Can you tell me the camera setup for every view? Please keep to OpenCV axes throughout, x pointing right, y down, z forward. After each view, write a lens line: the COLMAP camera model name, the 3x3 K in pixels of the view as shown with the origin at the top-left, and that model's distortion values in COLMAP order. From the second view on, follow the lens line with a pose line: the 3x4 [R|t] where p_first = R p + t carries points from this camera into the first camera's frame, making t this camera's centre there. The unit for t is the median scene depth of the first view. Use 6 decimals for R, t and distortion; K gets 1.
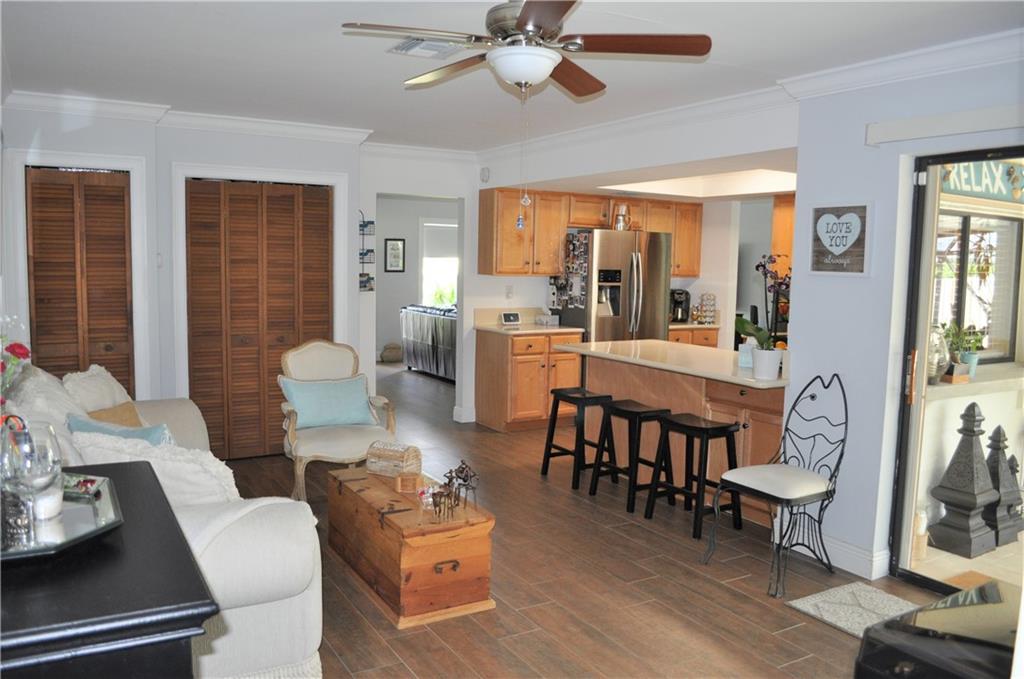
lens RADIAL K [[805.5, 0, 512.0], [0, 805.5, 339.5], [0, 0, 1]] dist [-0.079804, 0.001615]
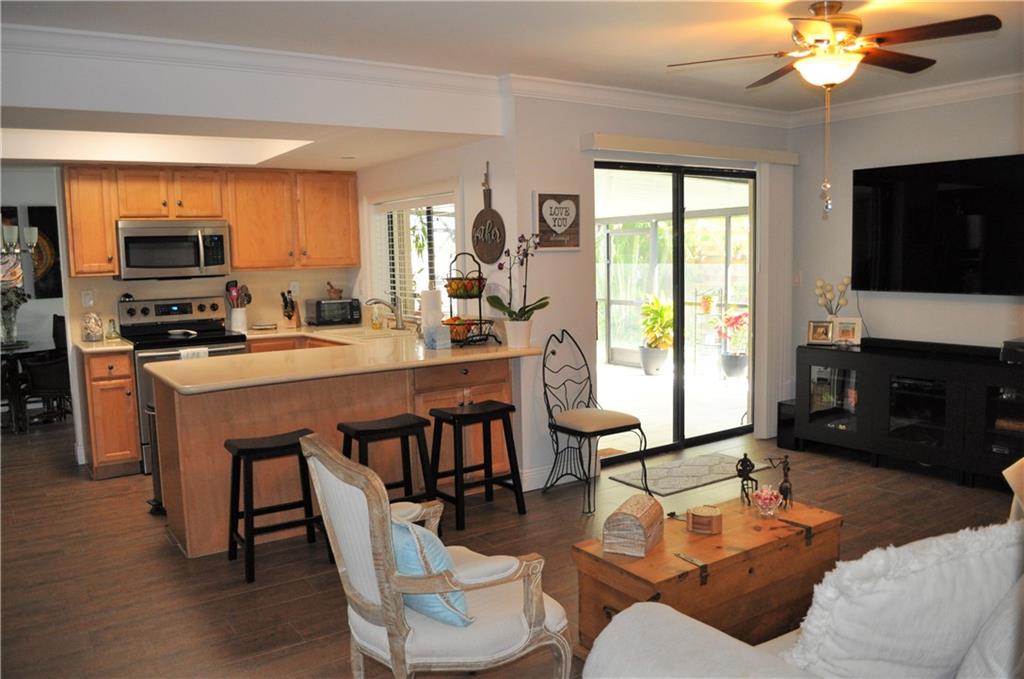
lens RADIAL K [[805.5, 0, 512.0], [0, 805.5, 339.5], [0, 0, 1]] dist [-0.079804, 0.001615]
pose [[-0.069193, -0.128635, 0.989275, -0.445083], [0.118114, 0.983620, 0.136161, -0.065306], [-0.990586, 0.126269, -0.052865, 0.614517]]
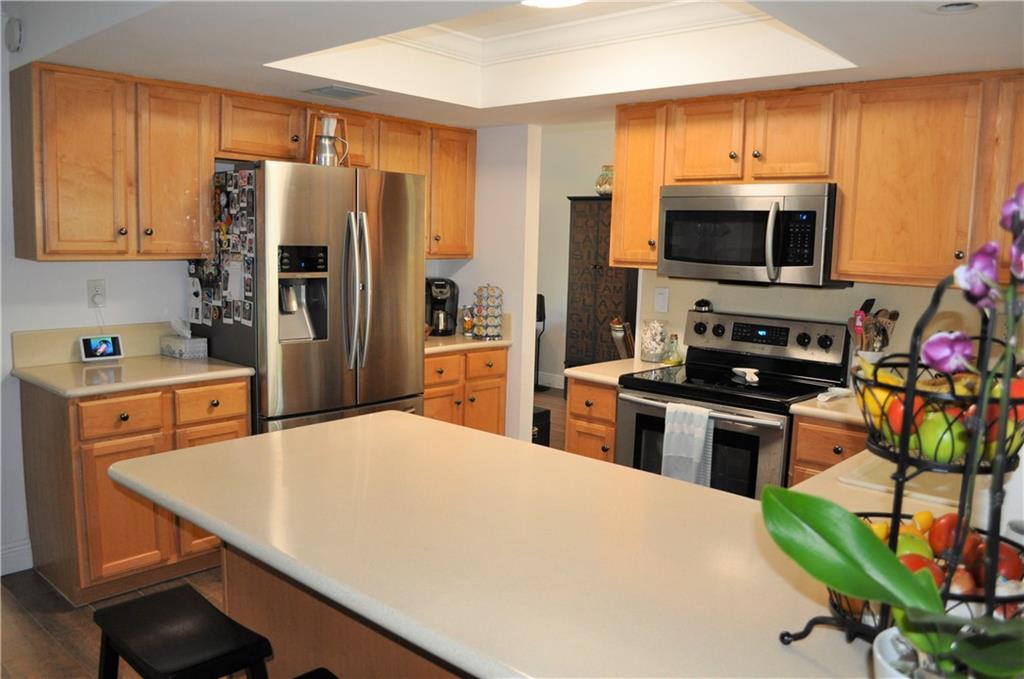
lens RADIAL K [[805.5, 0, 512.0], [0, 805.5, 339.5], [0, 0, 1]] dist [-0.079804, 0.001615]
pose [[0.951518, -0.033339, 0.305782, 0.090328], [0.022603, 0.999000, 0.038587, -0.045215], [-0.306762, -0.029805, 0.951319, 0.489925]]
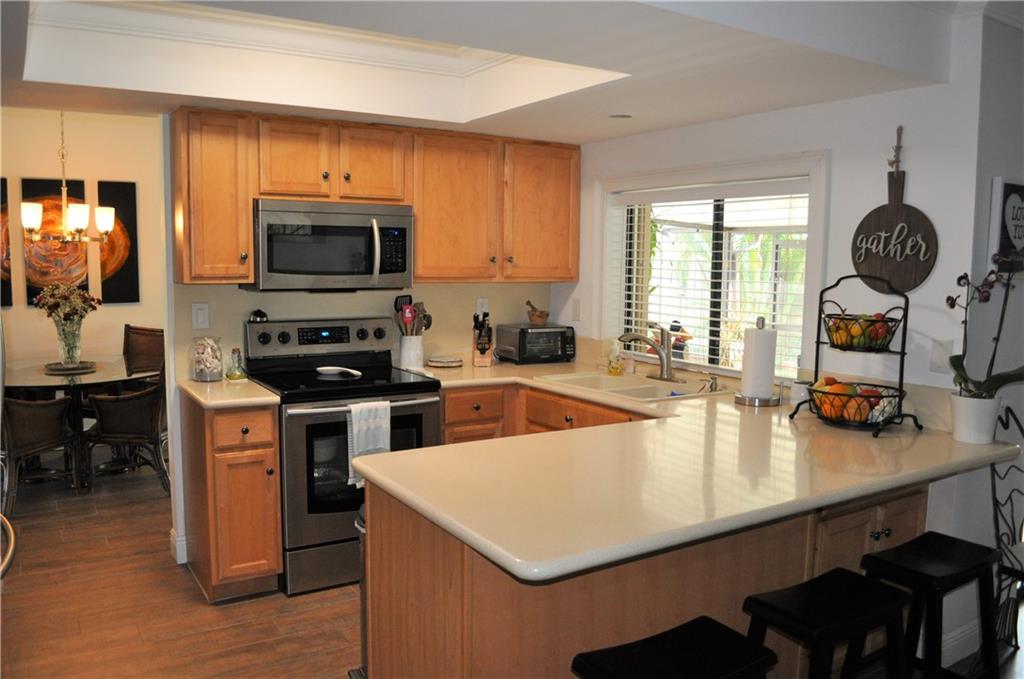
lens RADIAL K [[805.5, 0, 512.0], [0, 805.5, 339.5], [0, 0, 1]] dist [-0.079804, 0.001615]
pose [[-0.031889, -0.125426, 0.991590, -0.164909], [0.083064, 0.988330, 0.127685, -0.082869], [-0.996034, 0.086437, -0.021098, 0.793536]]
